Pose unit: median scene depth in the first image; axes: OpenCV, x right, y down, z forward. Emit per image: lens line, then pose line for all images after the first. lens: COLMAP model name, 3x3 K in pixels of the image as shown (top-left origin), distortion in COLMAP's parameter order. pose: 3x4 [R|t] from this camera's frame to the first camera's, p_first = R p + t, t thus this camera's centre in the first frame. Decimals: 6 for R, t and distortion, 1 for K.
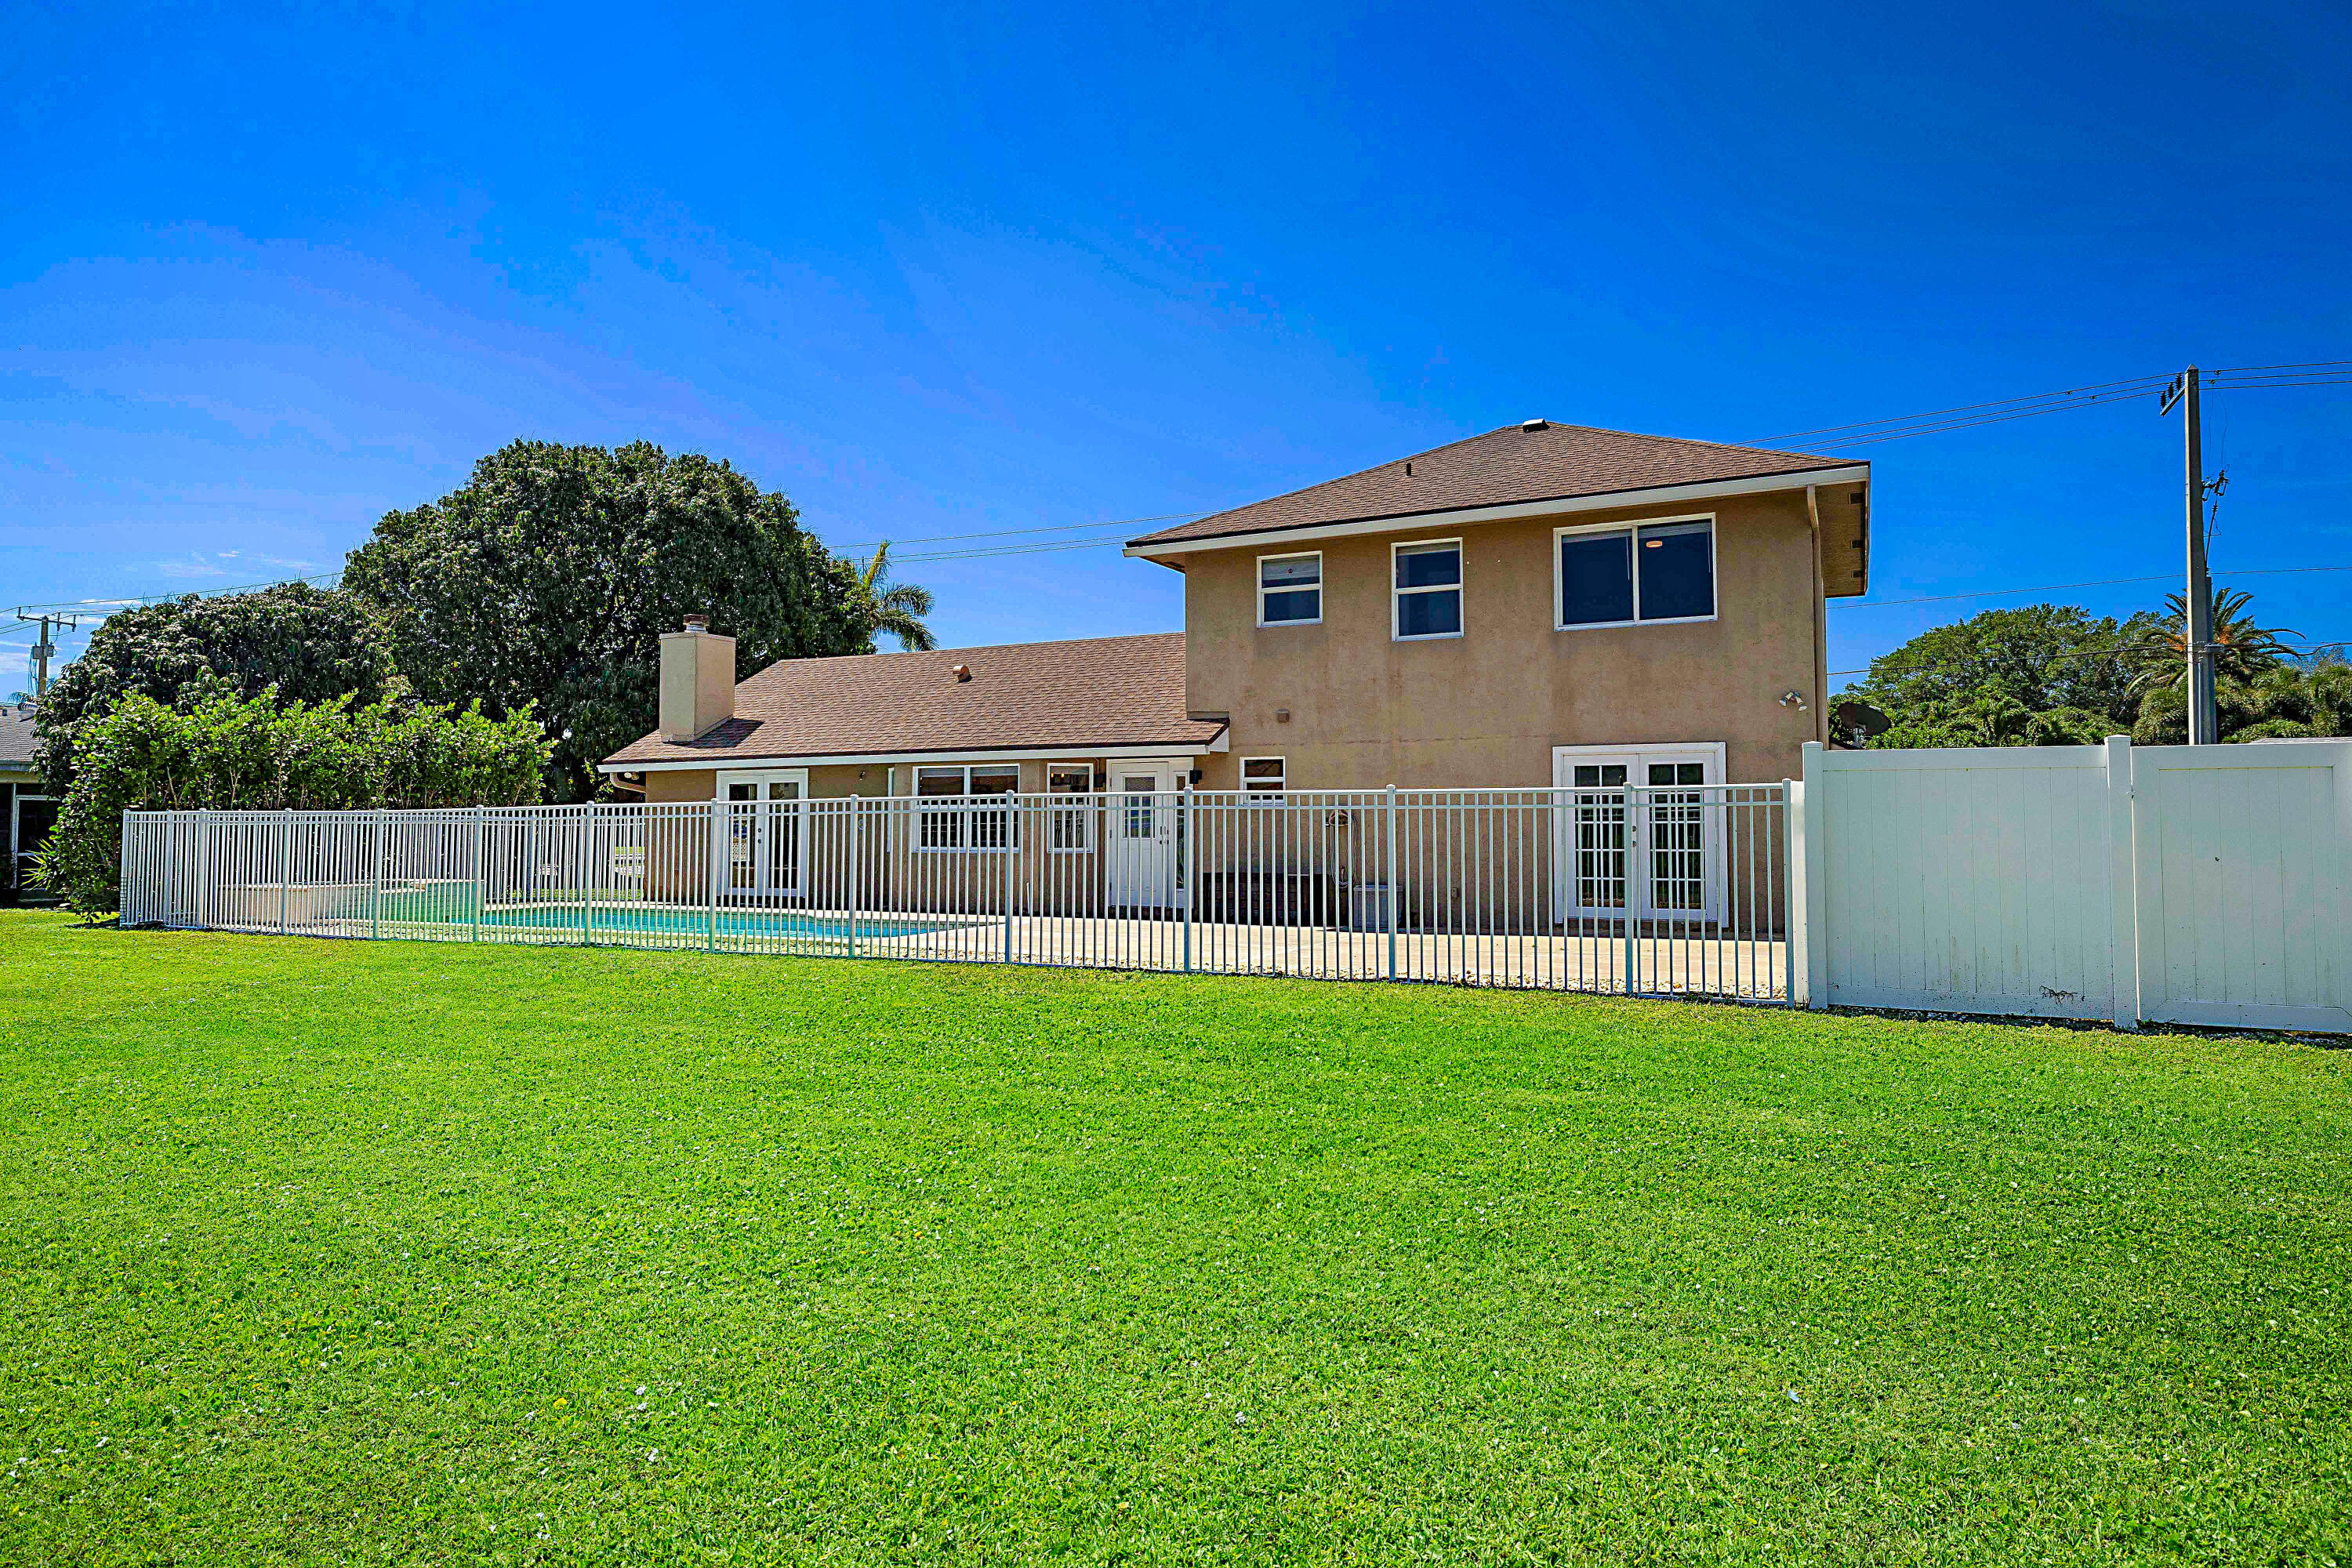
lens RADIAL K [[1411.9, 0, 1180.5], [0, 1411.9, 776.5], [0, 0, 1]] dist [-0.000416, 0.000157]
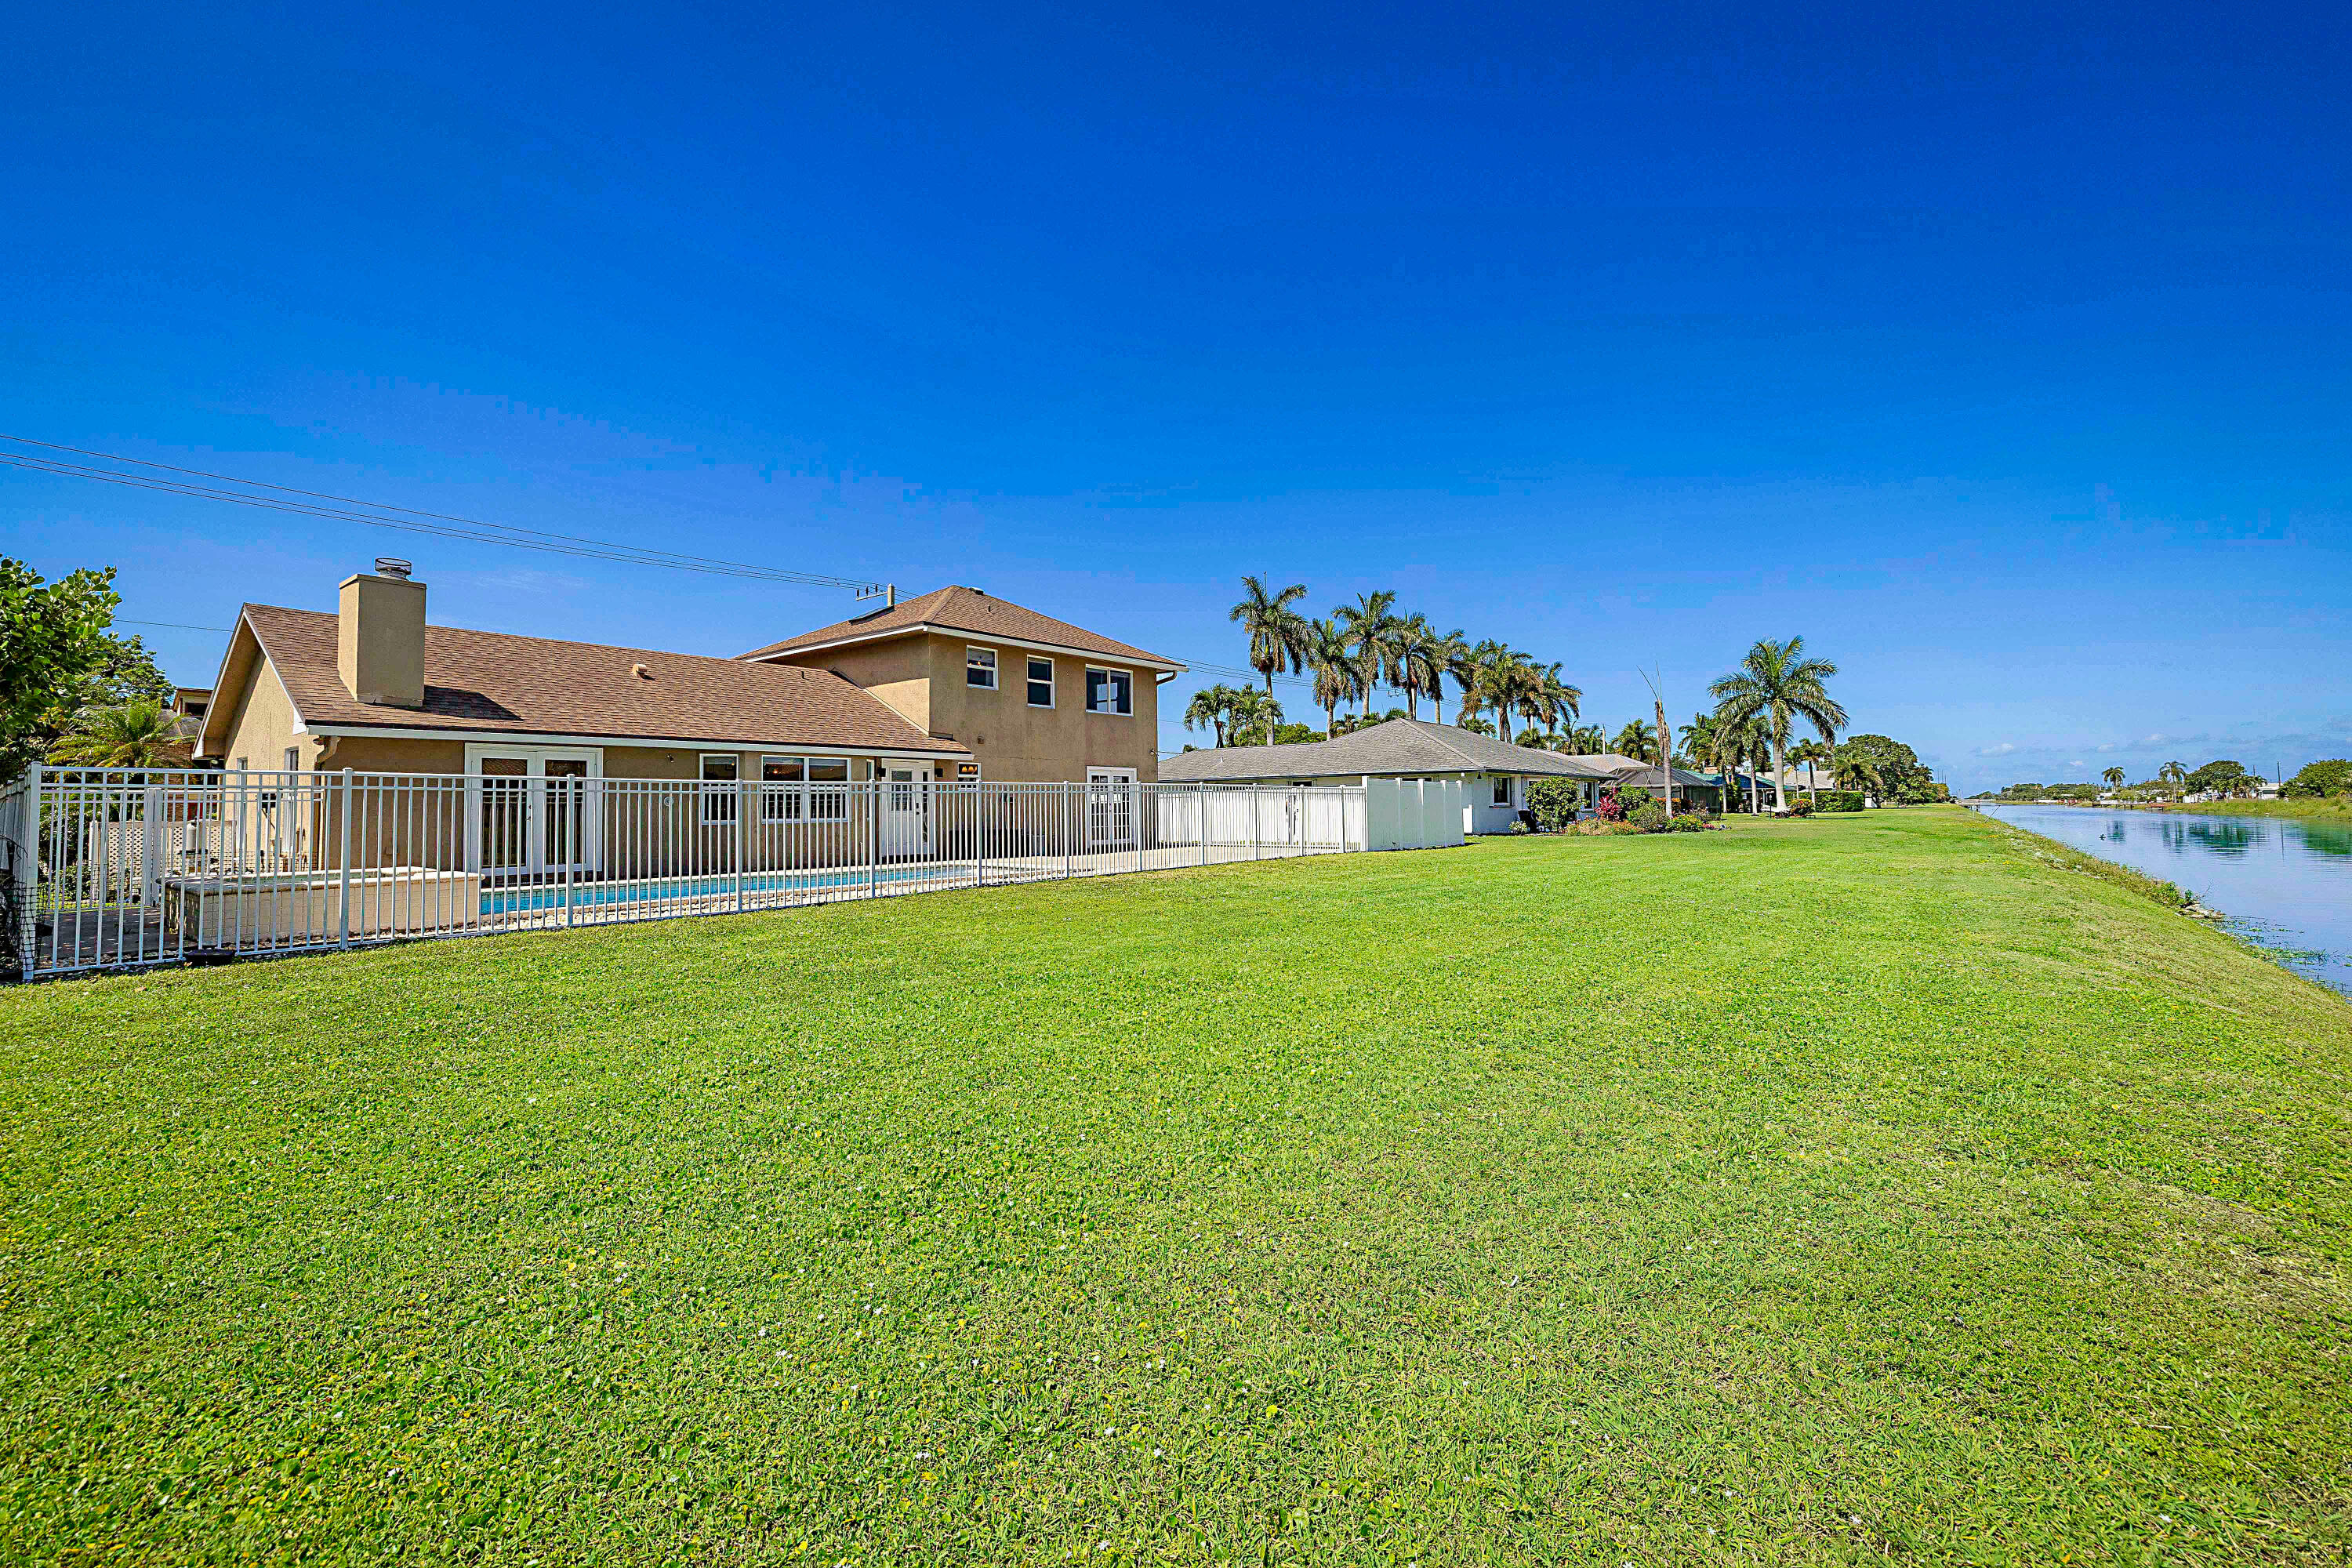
lens RADIAL K [[970.6, 0, 1180.7], [0, 970.6, 780.5], [0, 0, 1]] dist [0.003312, 0.000342]
pose [[0.219962, 0.026029, 0.975161, -0.974181], [-0.033374, 0.999260, -0.019144, 0.020060], [-0.974937, -0.028334, 0.220668, 0.461535]]
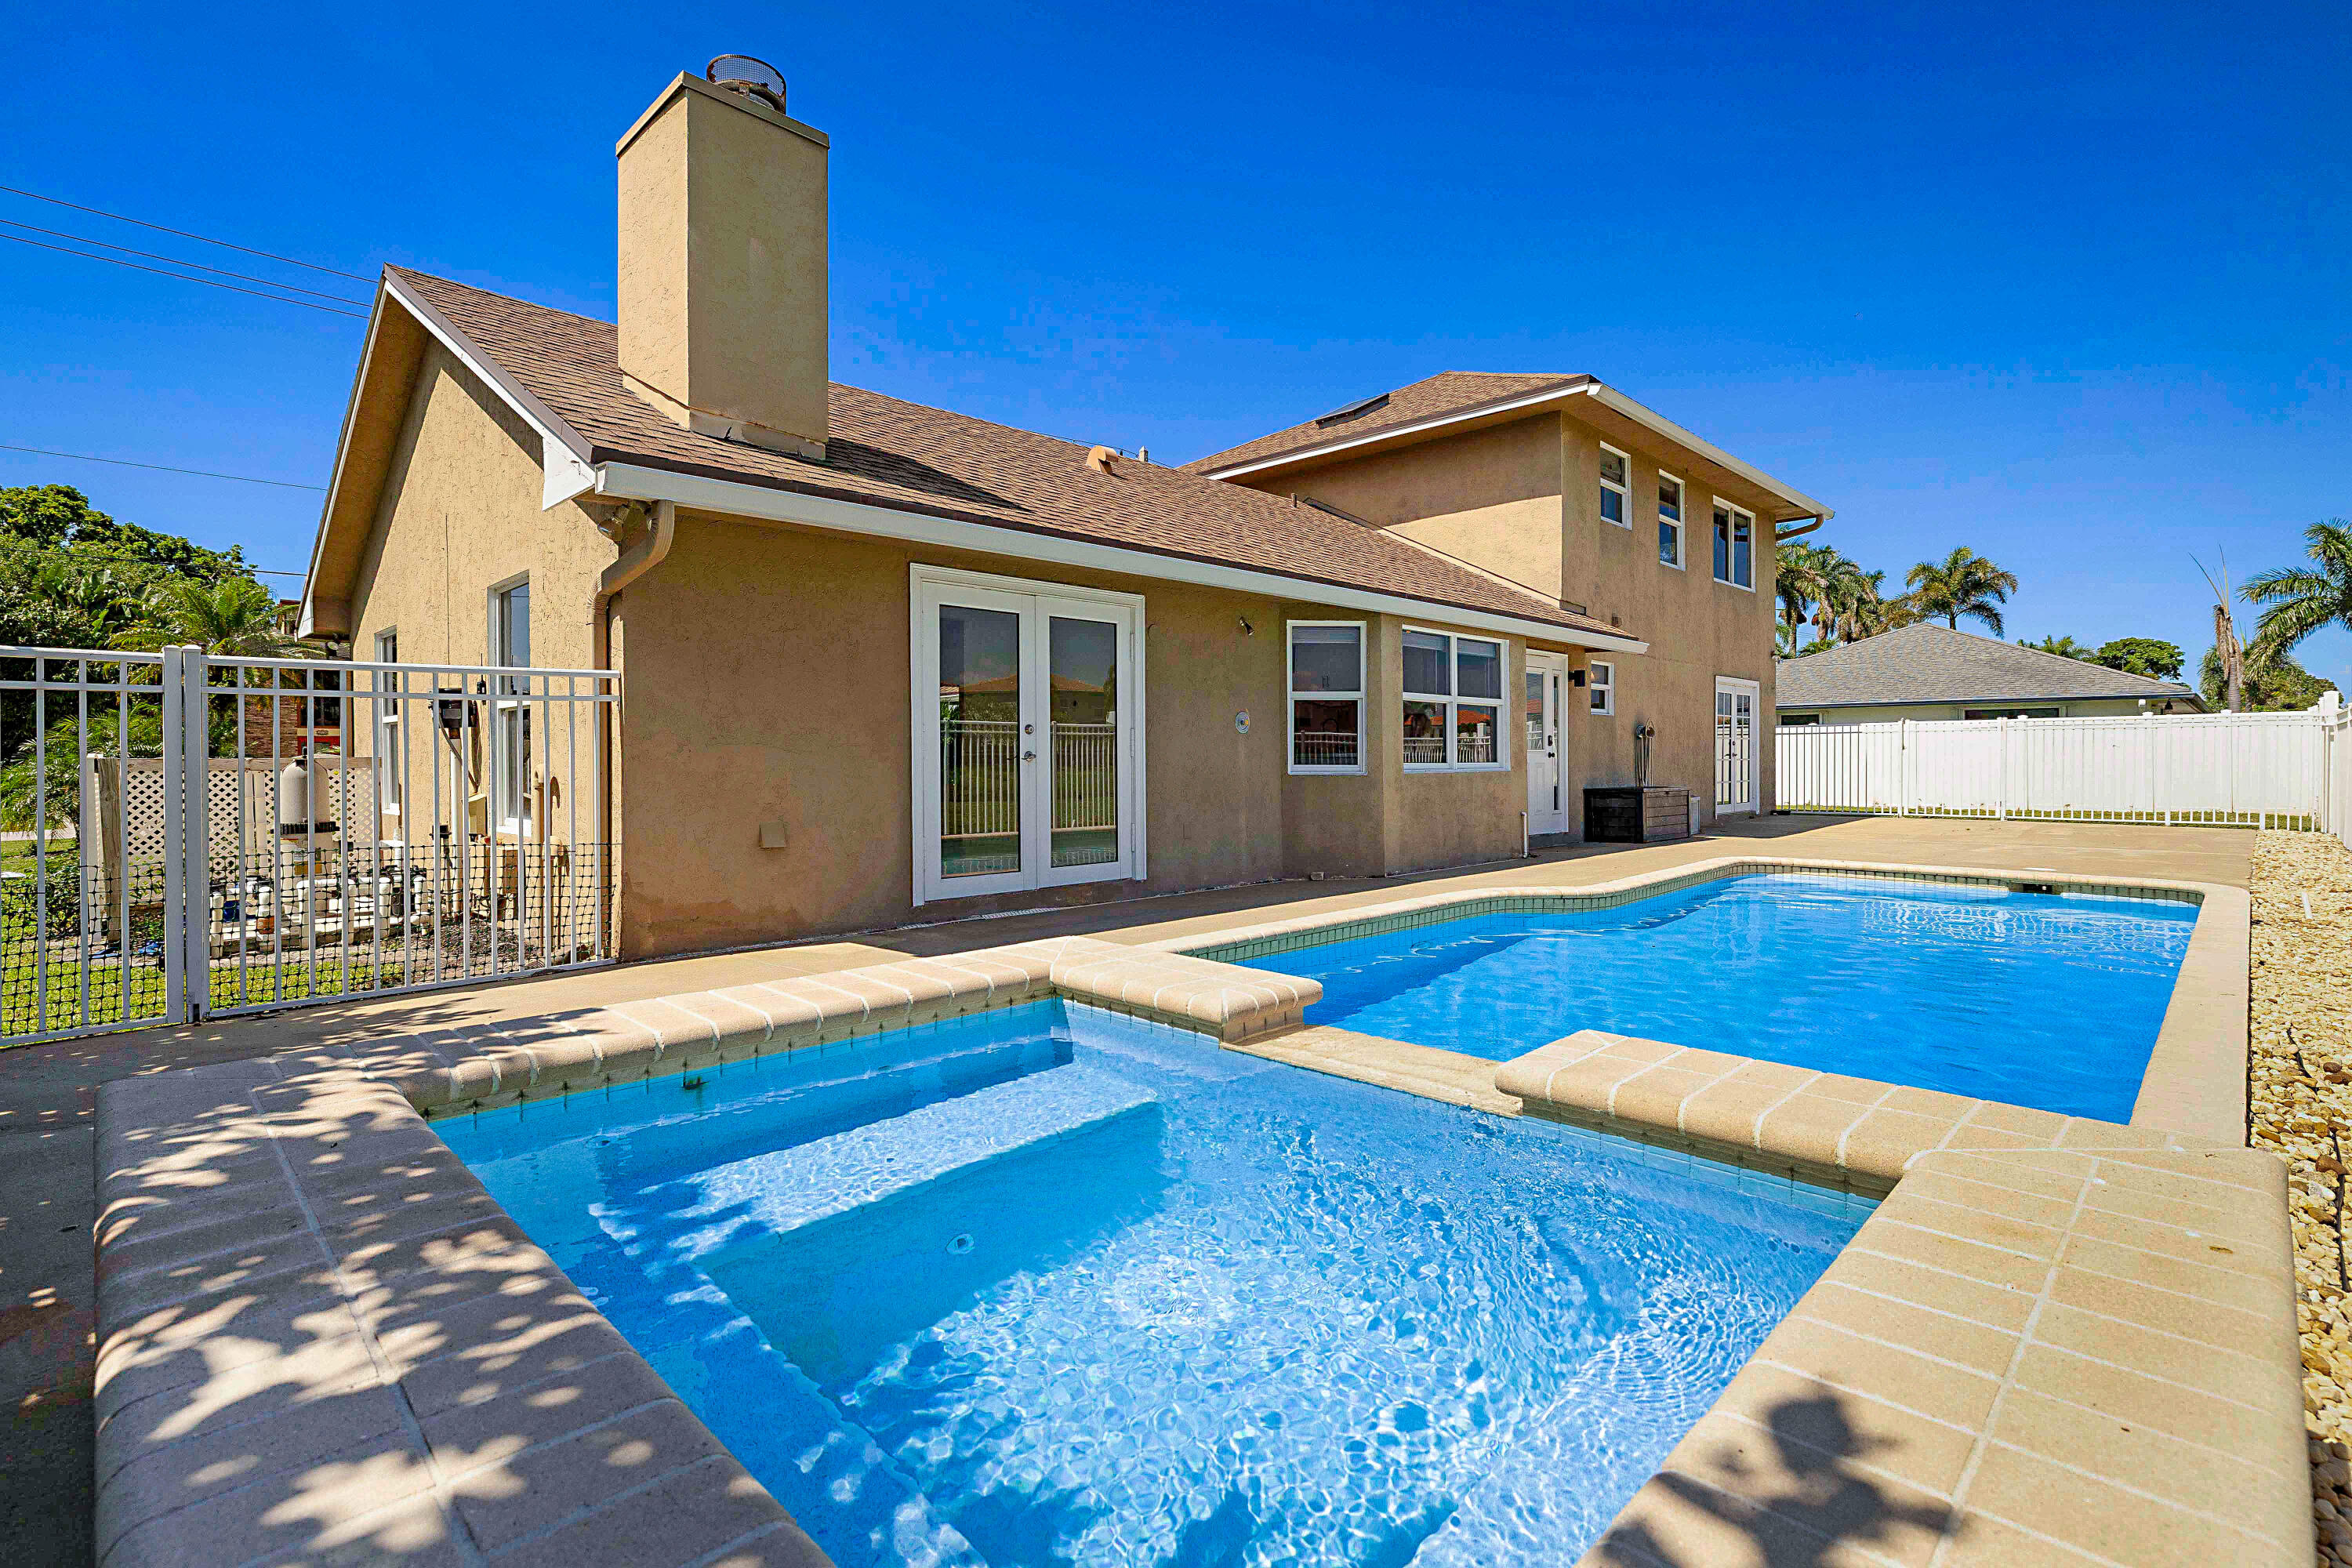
lens RADIAL K [[1089.8, 0, 1184.8], [0, 1089.8, 776.8], [0, 0, 1]] dist [-0.010192, 0.000434]
pose [[0.324150, -0.016768, 0.945857, -0.658749], [-0.038083, 0.998801, 0.030758, 0.045882], [-0.945239, -0.045991, 0.323123, 0.965529]]
